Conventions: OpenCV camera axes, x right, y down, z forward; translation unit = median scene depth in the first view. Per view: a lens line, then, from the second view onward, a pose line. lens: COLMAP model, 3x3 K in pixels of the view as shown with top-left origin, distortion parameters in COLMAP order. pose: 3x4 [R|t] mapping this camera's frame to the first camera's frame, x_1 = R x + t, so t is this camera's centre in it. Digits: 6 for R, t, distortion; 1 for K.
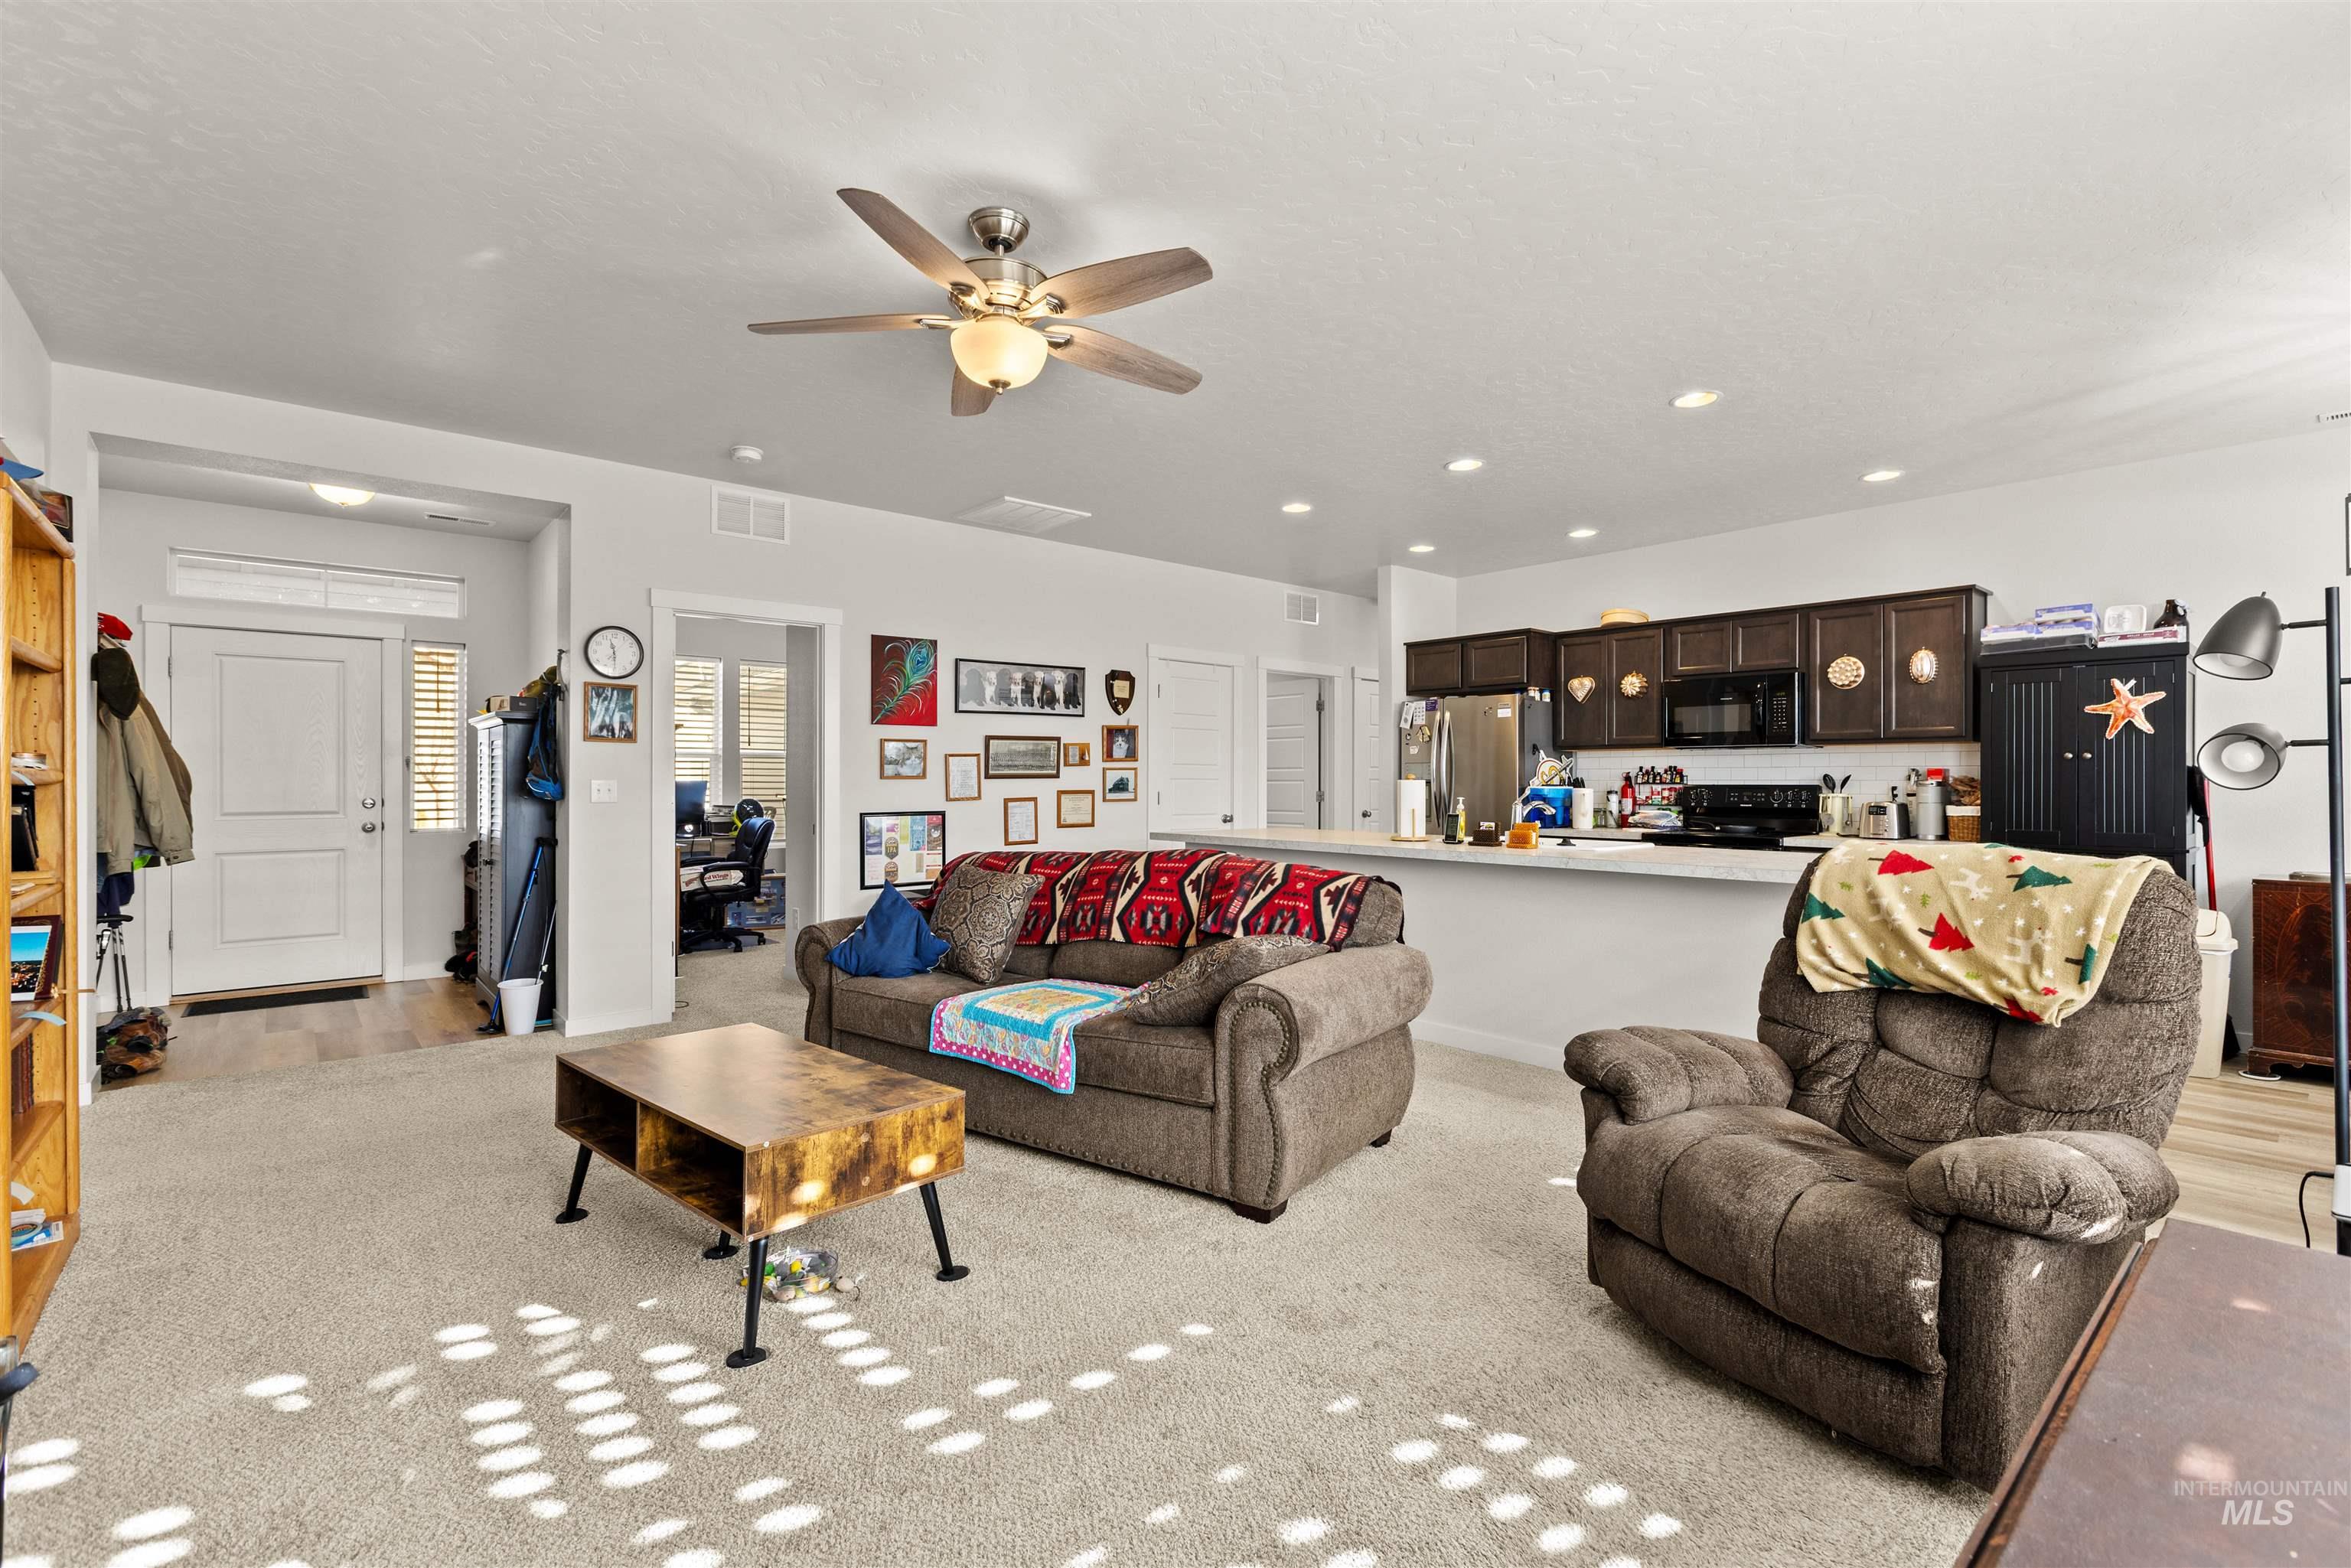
lens RADIAL K [[1051.8, 0, 1206.9], [0, 1051.8, 779.0], [0, 0, 1]] dist [0.006550, -0.001784]
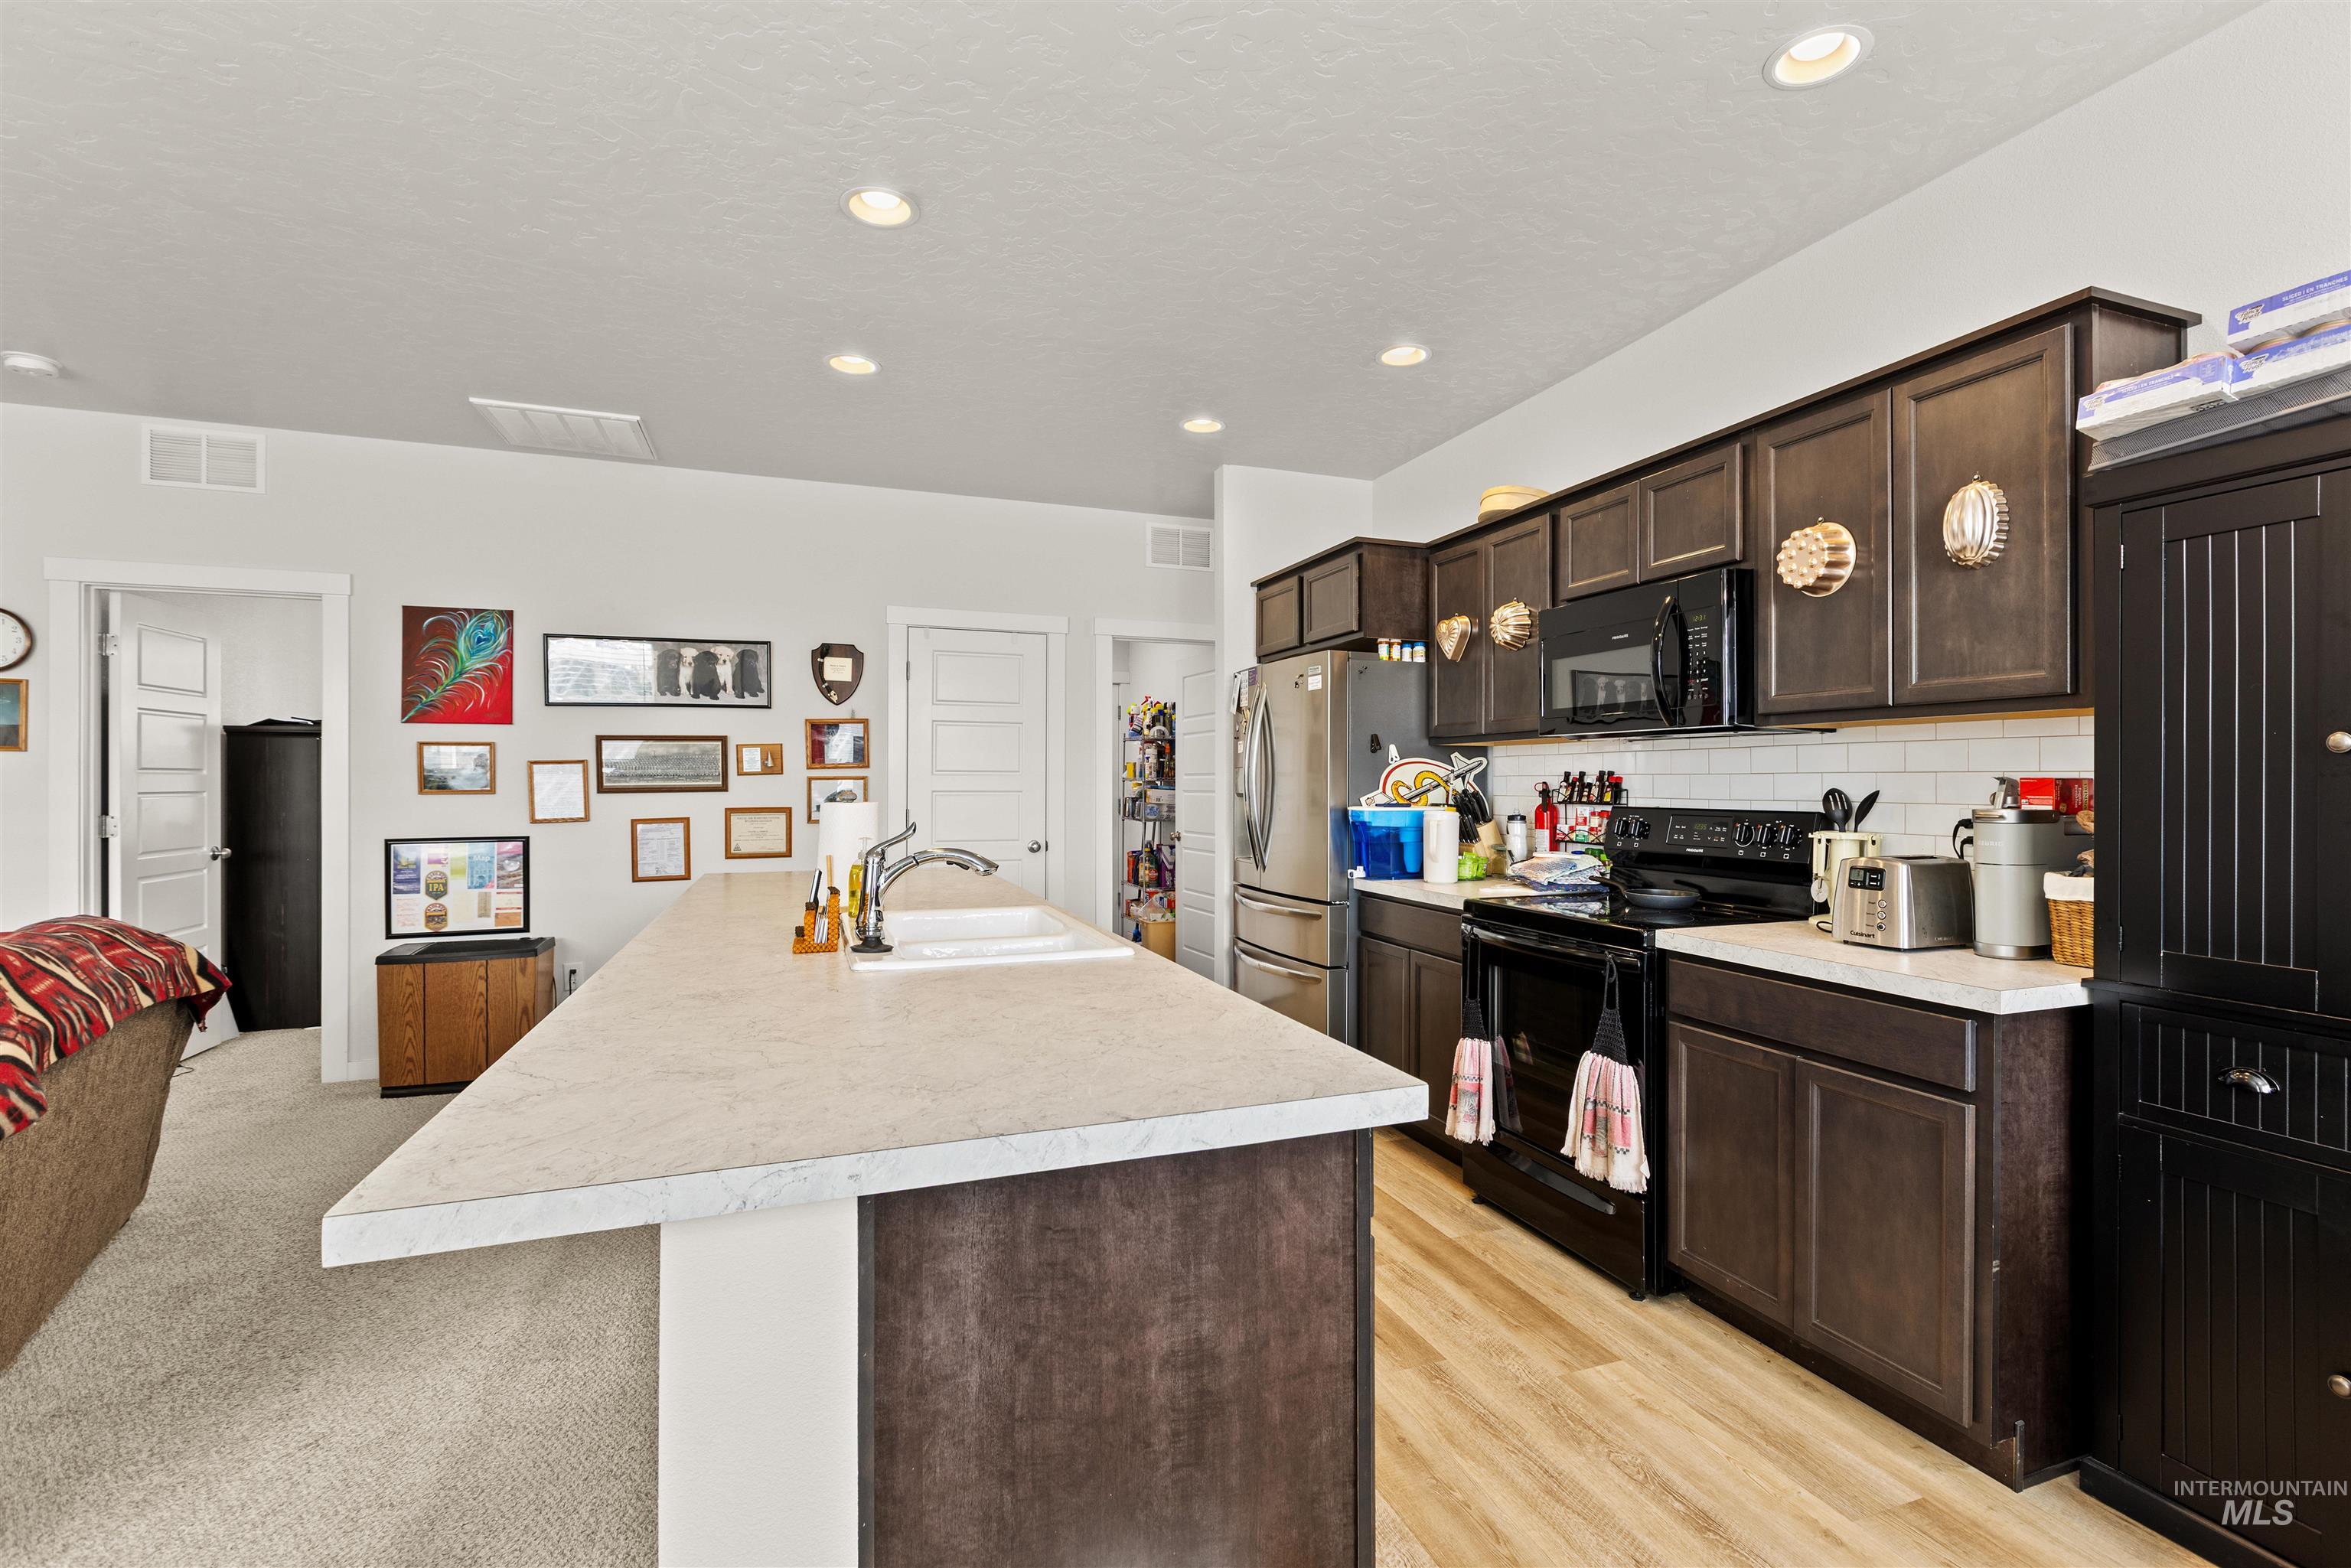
lens RADIAL K [[1051.8, 0, 1228.3], [0, 1051.8, 776.7], [0, 0, 1]] dist [0.006550, -0.001784]
pose [[0.938174, -0.003196, -0.346150, 0.457361], [0.002274, 0.999993, -0.003070, -0.008328], [0.346158, 0.002093, 0.938174, 0.437134]]
